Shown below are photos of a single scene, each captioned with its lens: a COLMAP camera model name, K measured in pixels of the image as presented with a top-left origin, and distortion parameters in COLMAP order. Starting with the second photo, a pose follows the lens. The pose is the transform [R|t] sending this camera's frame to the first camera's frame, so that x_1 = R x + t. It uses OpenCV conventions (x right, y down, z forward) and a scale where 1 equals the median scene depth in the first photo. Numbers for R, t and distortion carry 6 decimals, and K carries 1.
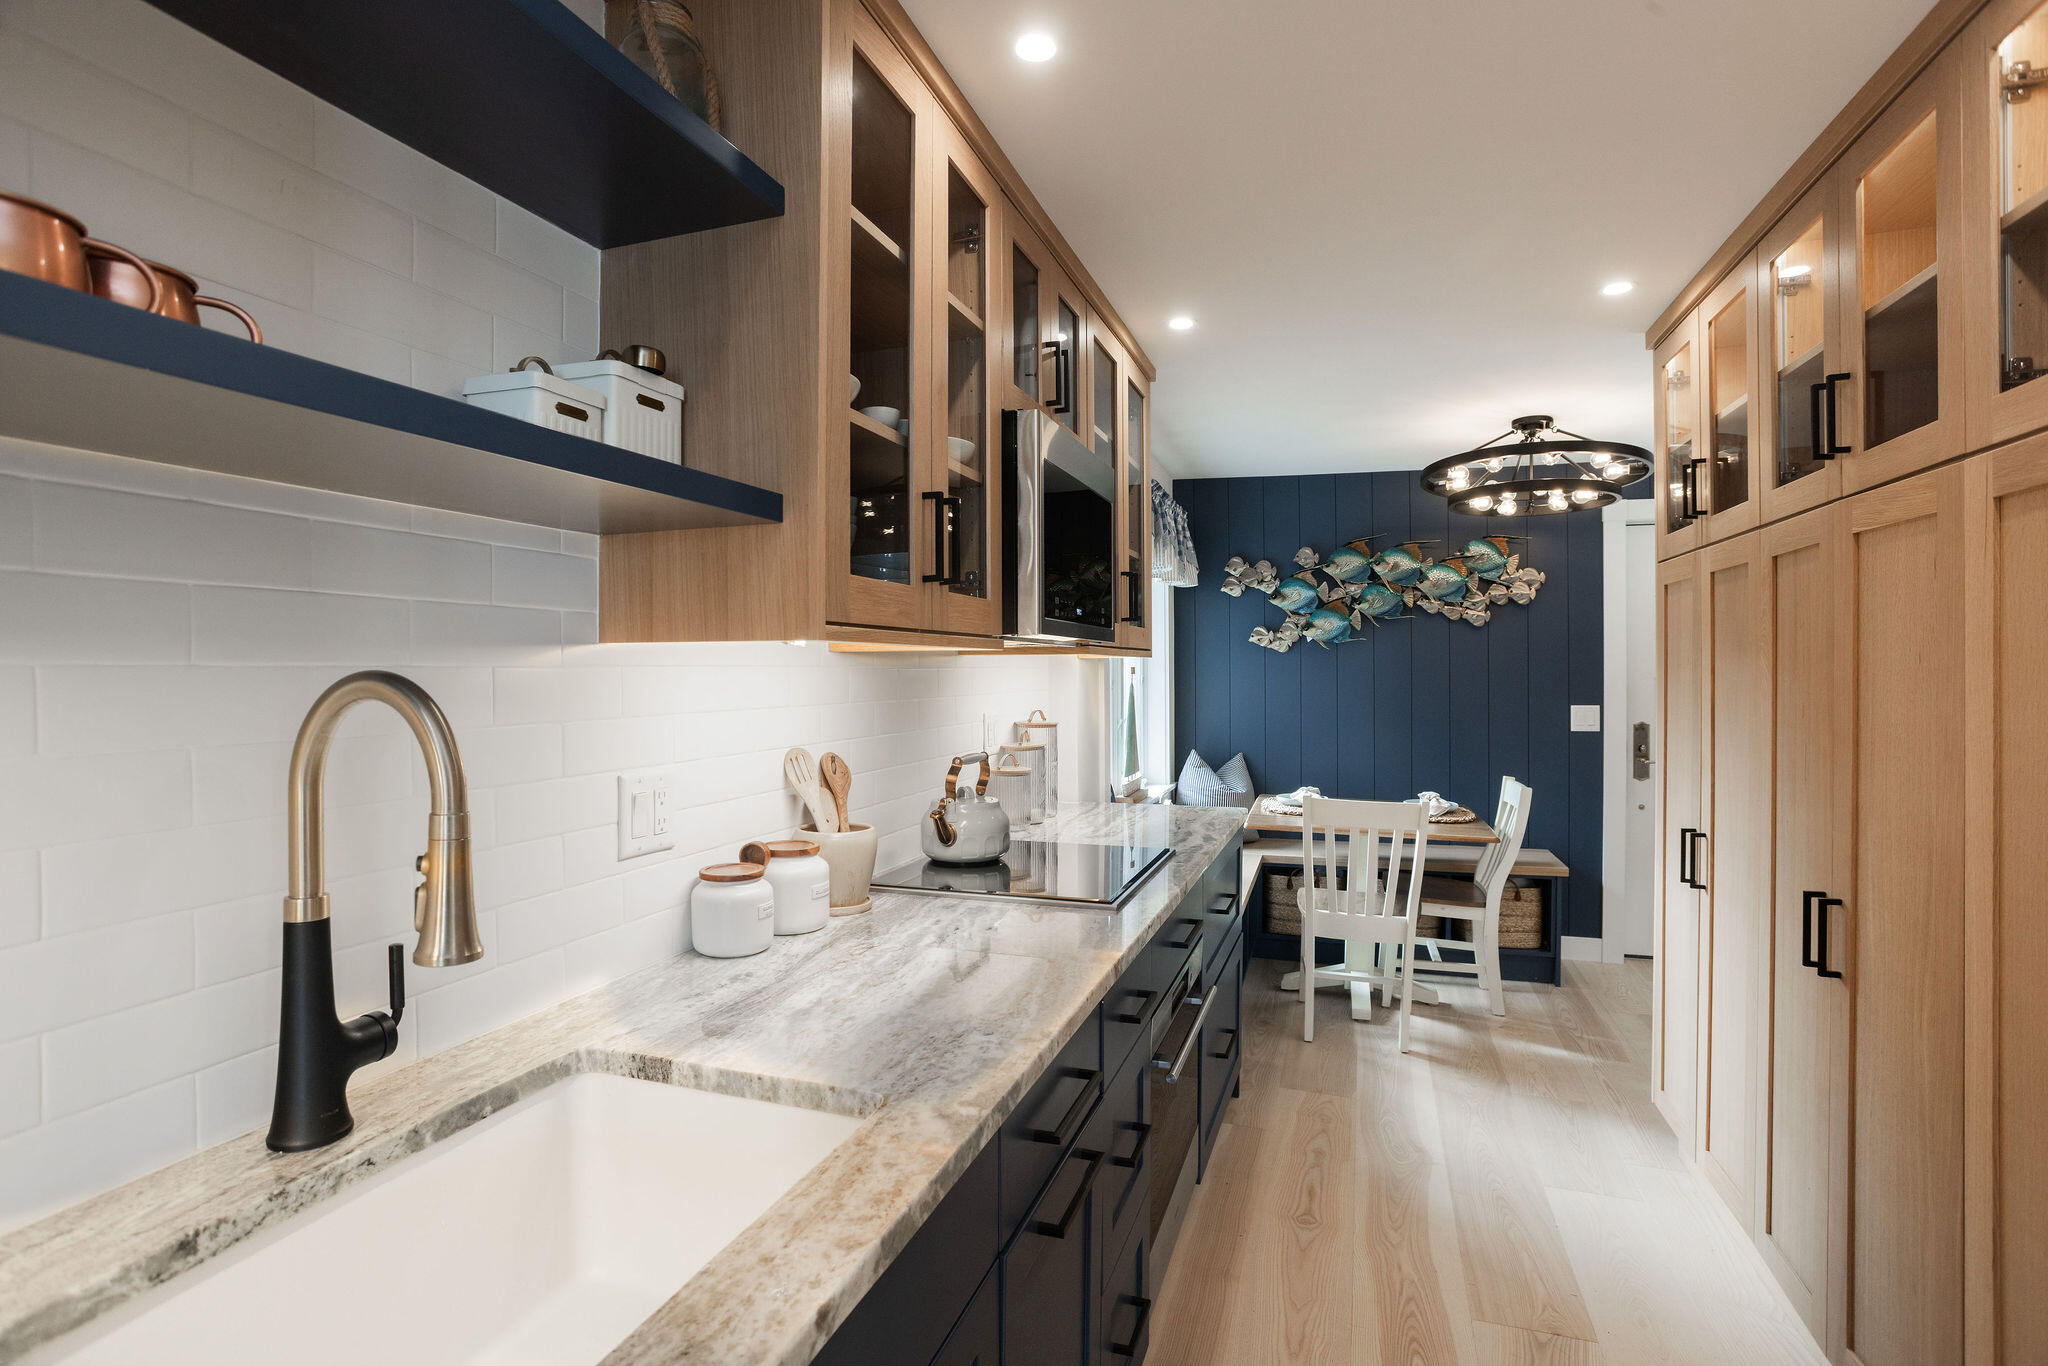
lens RADIAL K [[1002.1, 0, 1020.6], [0, 1002.1, 675.3], [0, 0, 1]] dist [-0.074089, 0.030779]
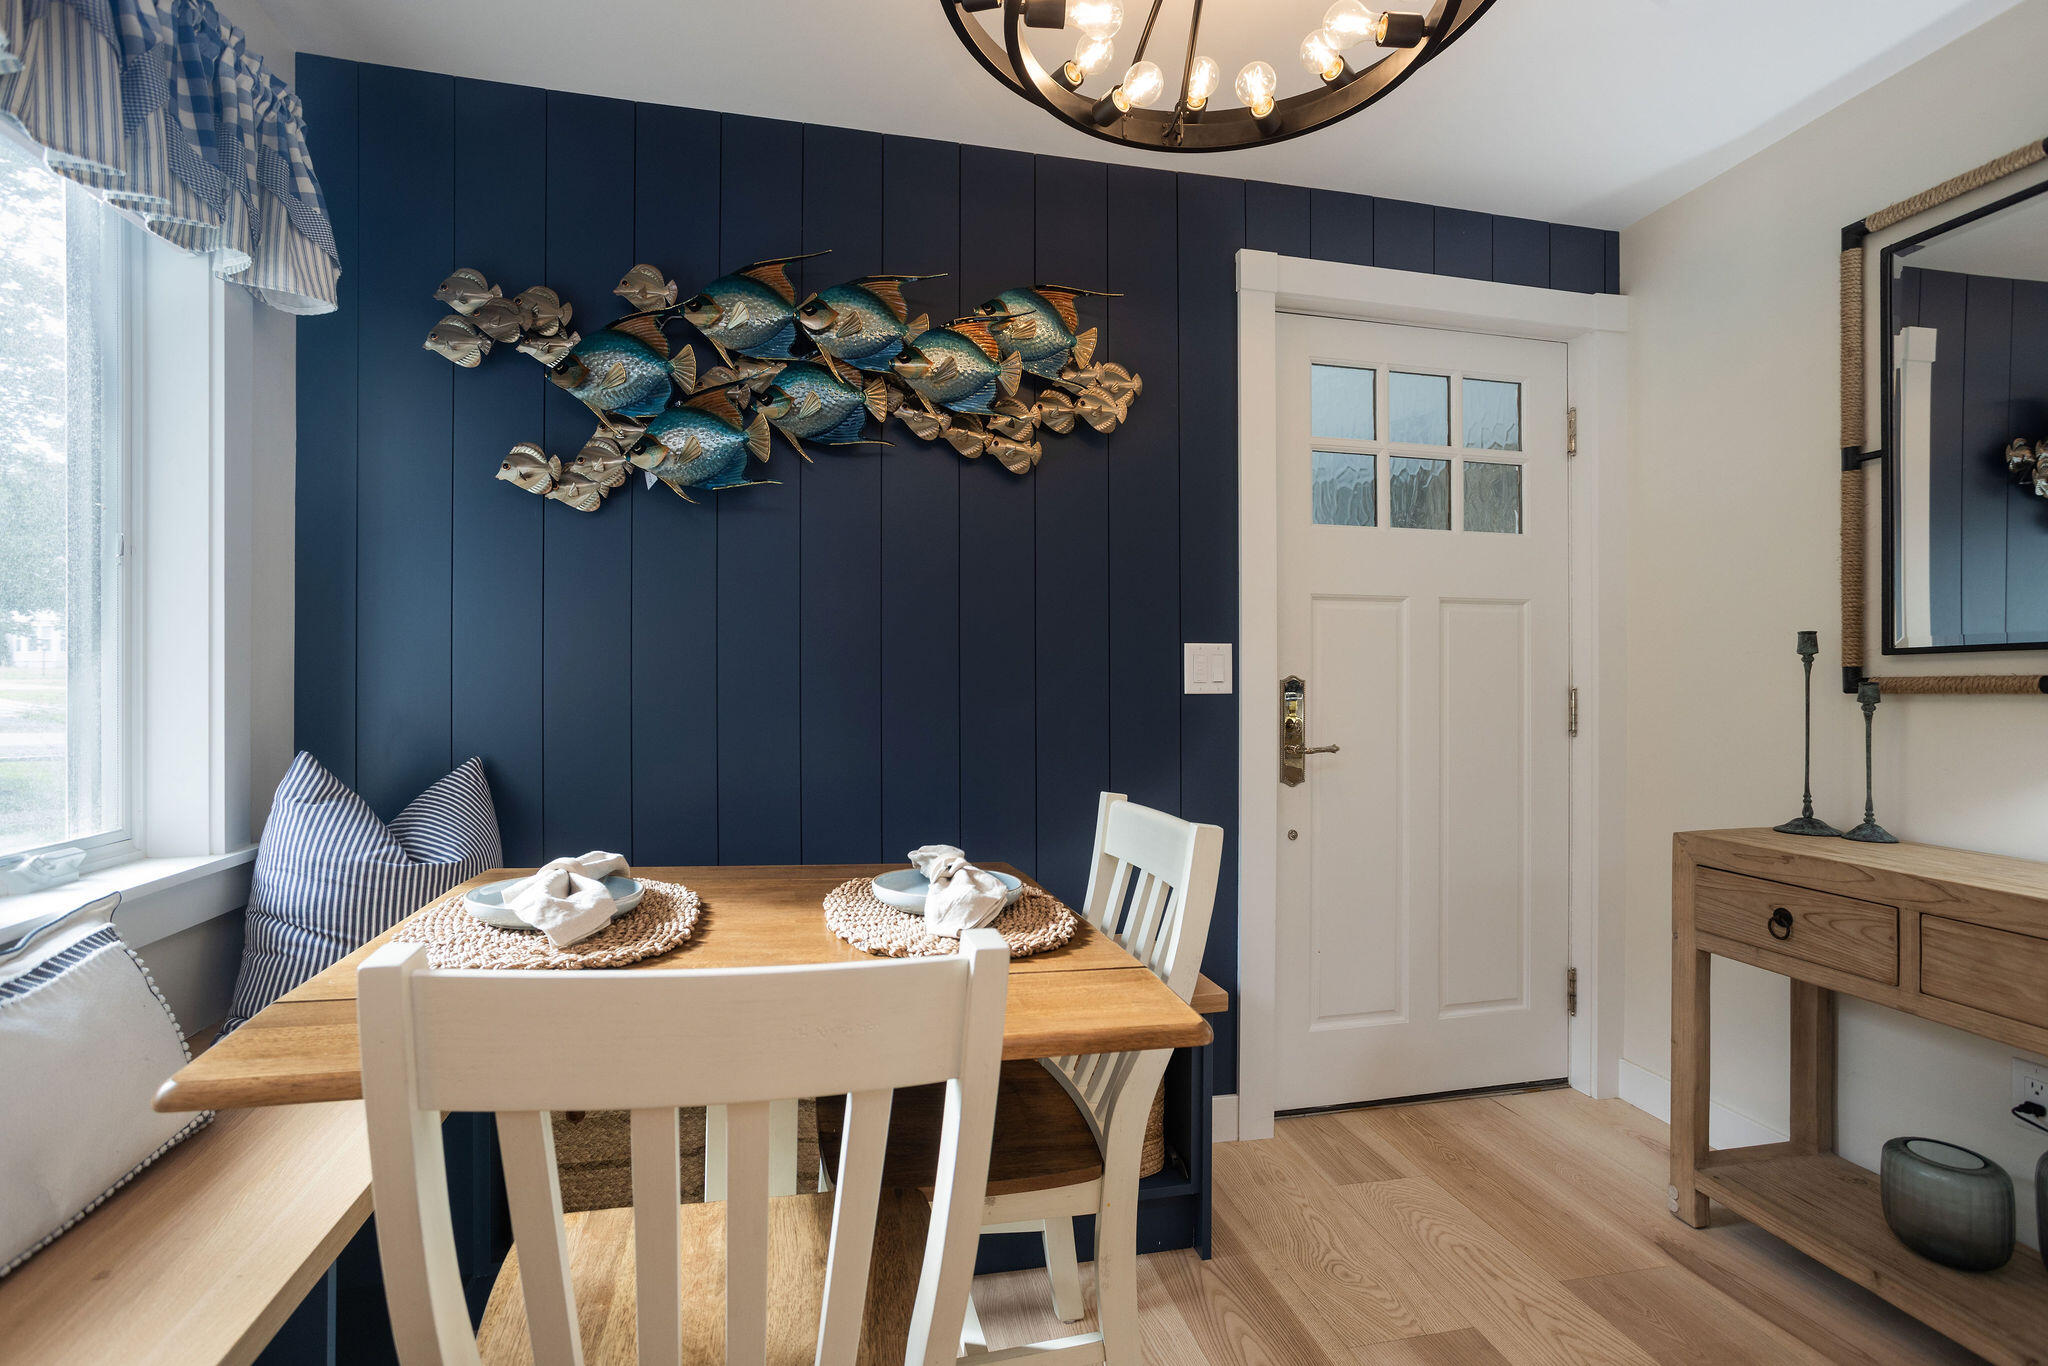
lens RADIAL K [[997.5, 0, 1021.3], [0, 997.5, 680.6], [0, 0, 1]] dist [-0.066875, 0.043287]
pose [[0.859175, 0.004341, 0.511663, 0.243536], [-0.002222, 0.999986, -0.004752, 0.056571], [-0.511677, 0.002946, 0.859173, 0.648148]]
